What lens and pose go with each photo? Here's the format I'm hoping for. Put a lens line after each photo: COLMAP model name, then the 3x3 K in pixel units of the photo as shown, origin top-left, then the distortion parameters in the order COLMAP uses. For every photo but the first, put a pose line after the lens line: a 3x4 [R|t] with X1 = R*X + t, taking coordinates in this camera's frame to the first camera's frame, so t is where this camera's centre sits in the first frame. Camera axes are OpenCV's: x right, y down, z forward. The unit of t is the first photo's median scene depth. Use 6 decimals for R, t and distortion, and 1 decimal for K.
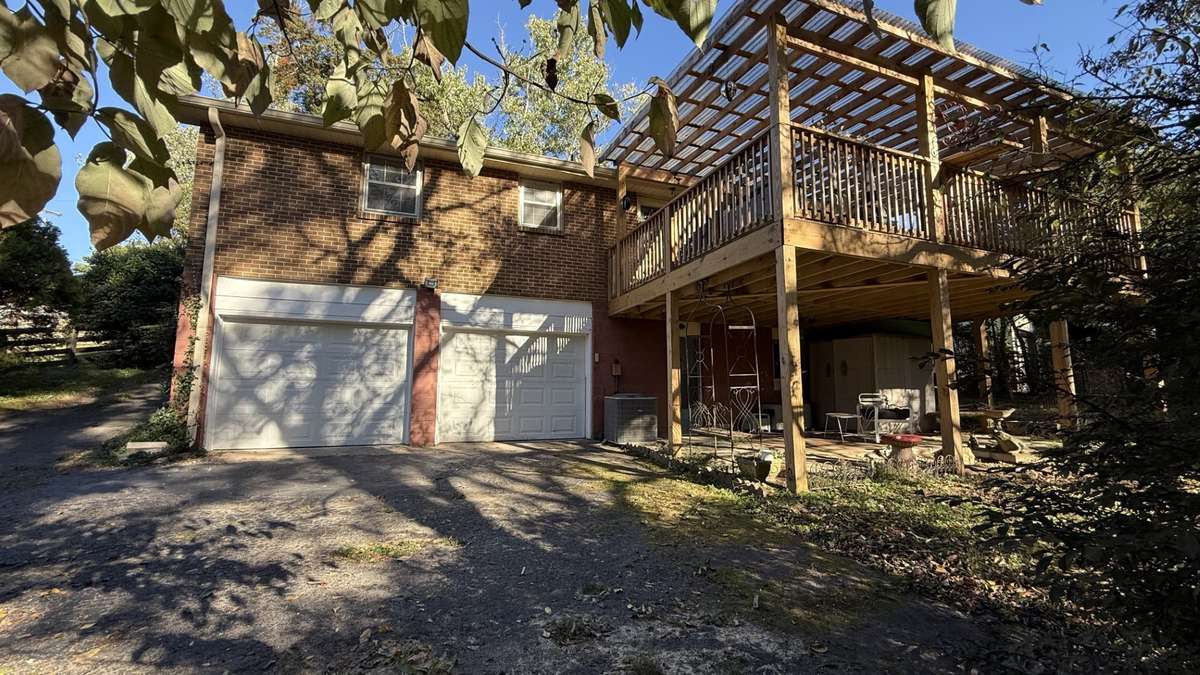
lens RADIAL K [[481.5, 0, 600.3], [0, 481.5, 334.6], [0, 0, 1]] dist [0.001747, -0.000080]
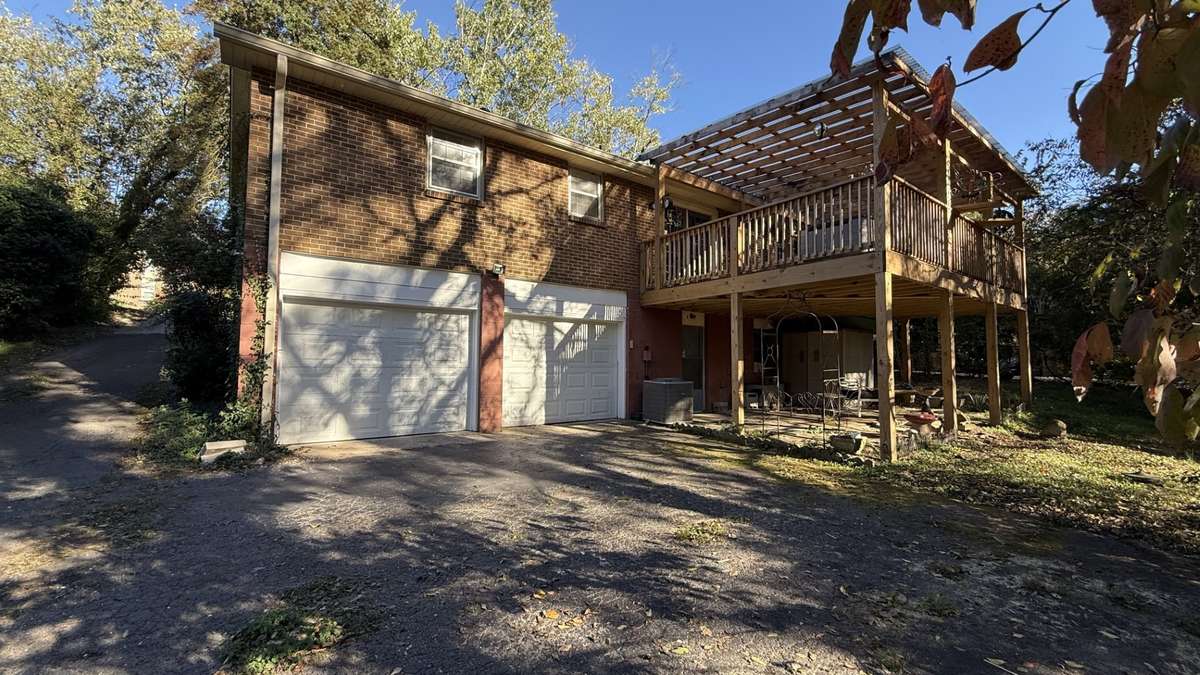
lens RADIAL K [[481.5, 0, 600.8], [0, 481.5, 335.5], [0, 0, 1]] dist [0.001747, -0.000080]
pose [[0.959740, 0.020355, 0.280150, -0.442808], [-0.039120, 0.997337, 0.061556, -0.042685], [-0.278151, -0.070037, 0.957980, -0.015912]]
